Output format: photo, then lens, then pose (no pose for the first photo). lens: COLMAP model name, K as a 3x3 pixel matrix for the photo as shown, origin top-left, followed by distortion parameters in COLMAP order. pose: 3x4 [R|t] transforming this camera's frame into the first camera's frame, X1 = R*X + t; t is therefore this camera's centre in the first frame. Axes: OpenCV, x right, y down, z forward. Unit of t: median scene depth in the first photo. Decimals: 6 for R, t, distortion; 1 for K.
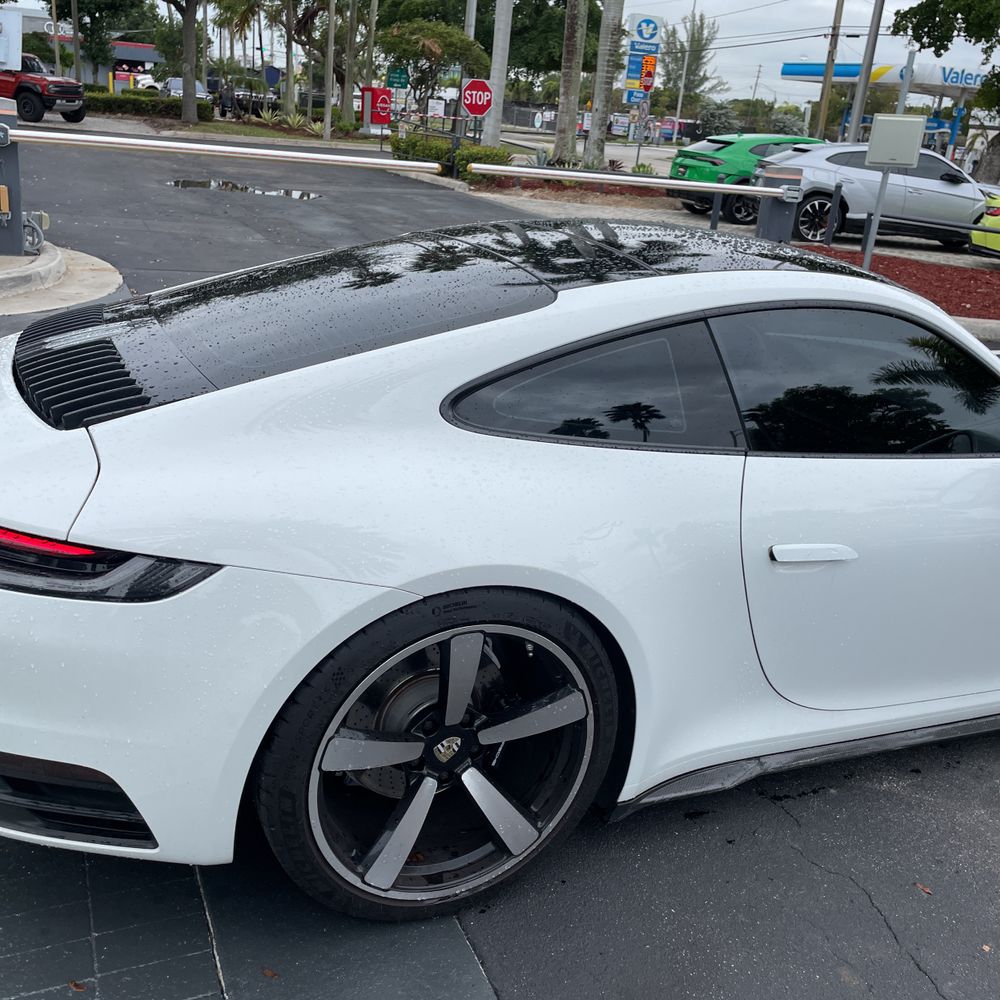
lens RADIAL K [[1006.3, 0, 498.1], [0, 1006.3, 483.4], [0, 0, 1]] dist [0.090185, -0.123155]
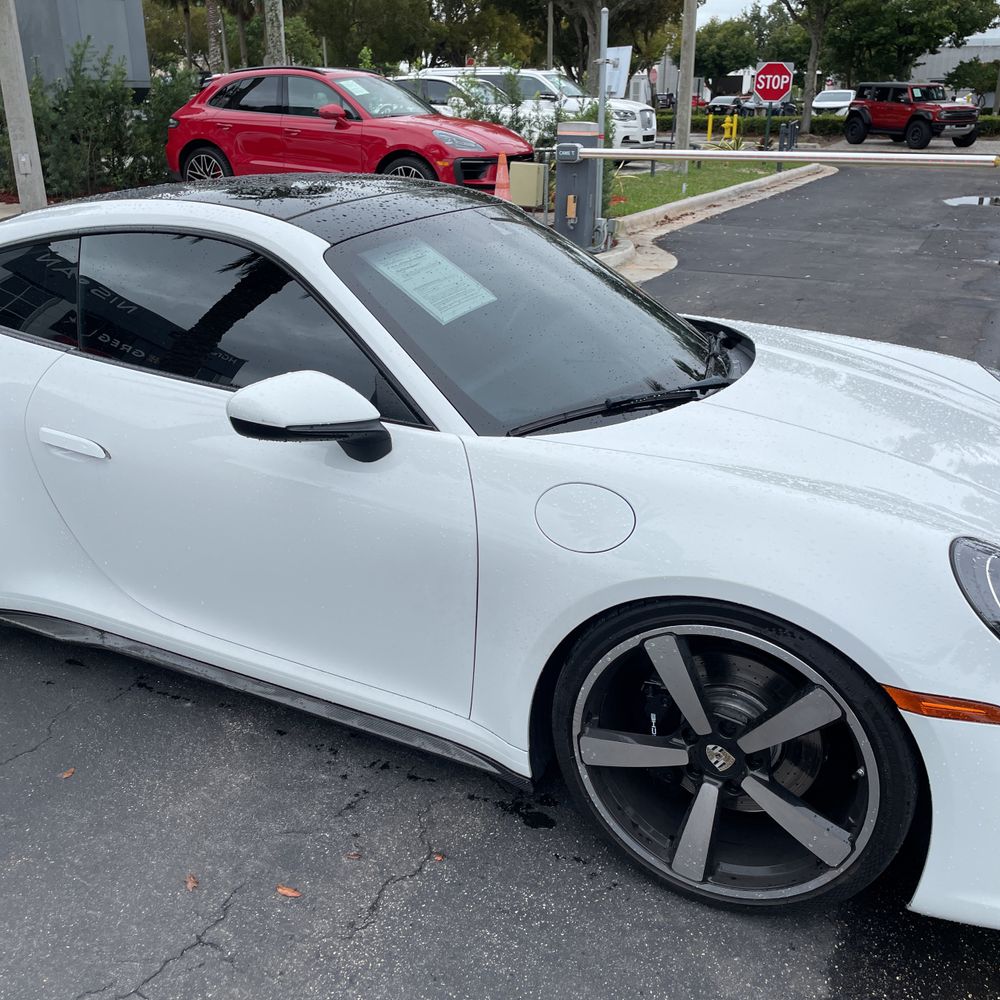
lens RADIAL K [[1006.3, 0, 498.1], [0, 1006.3, 483.4], [0, 0, 1]] dist [0.090185, -0.123155]
pose [[0.641083, 0.187759, -0.744150, 0.137342], [-0.209555, 0.975592, 0.065624, -0.004076], [0.738308, 0.113870, 0.664781, 0.053432]]
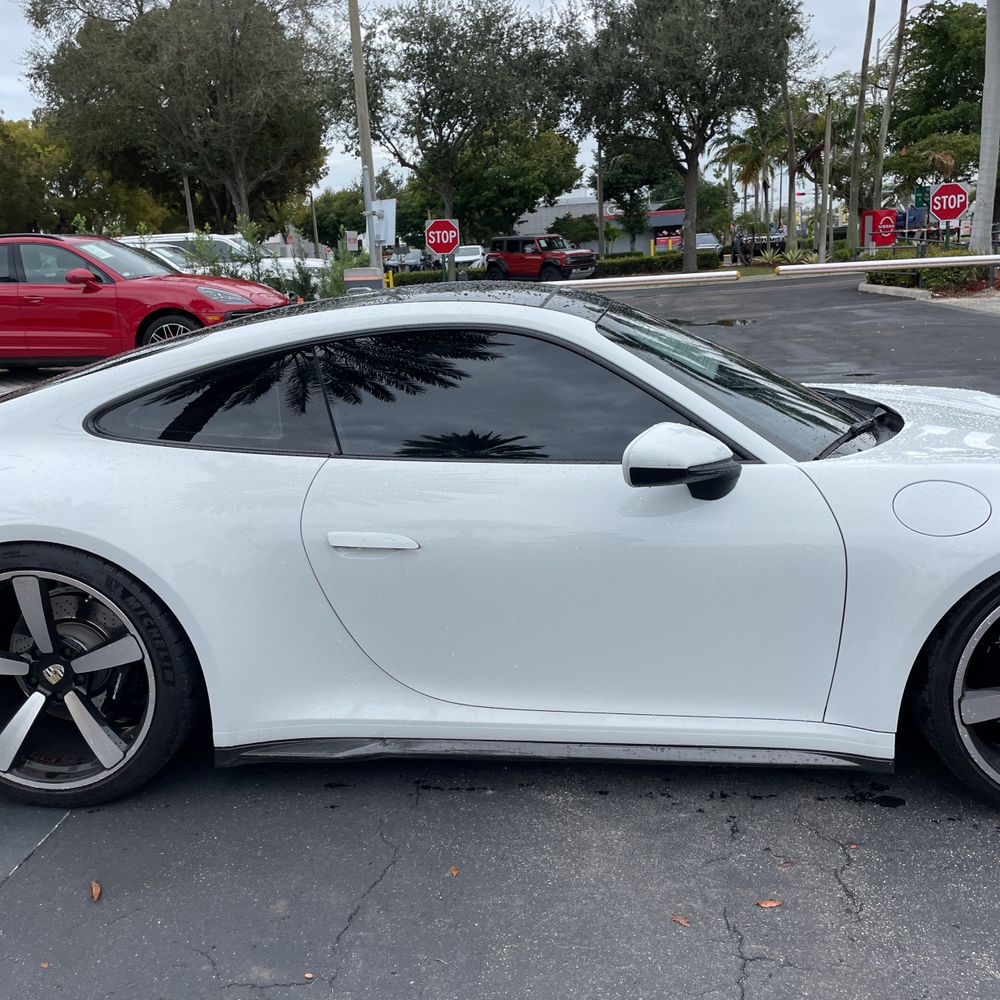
lens RADIAL K [[1004.8, 0, 496.2], [0, 1004.8, 501.9], [0, 0, 1]] dist [0.101196, -0.140533]
pose [[0.860167, -0.015956, -0.509763, 0.096738], [-0.043412, 0.993592, -0.104353, 0.013066], [0.508162, 0.111891, 0.853963, 0.010848]]
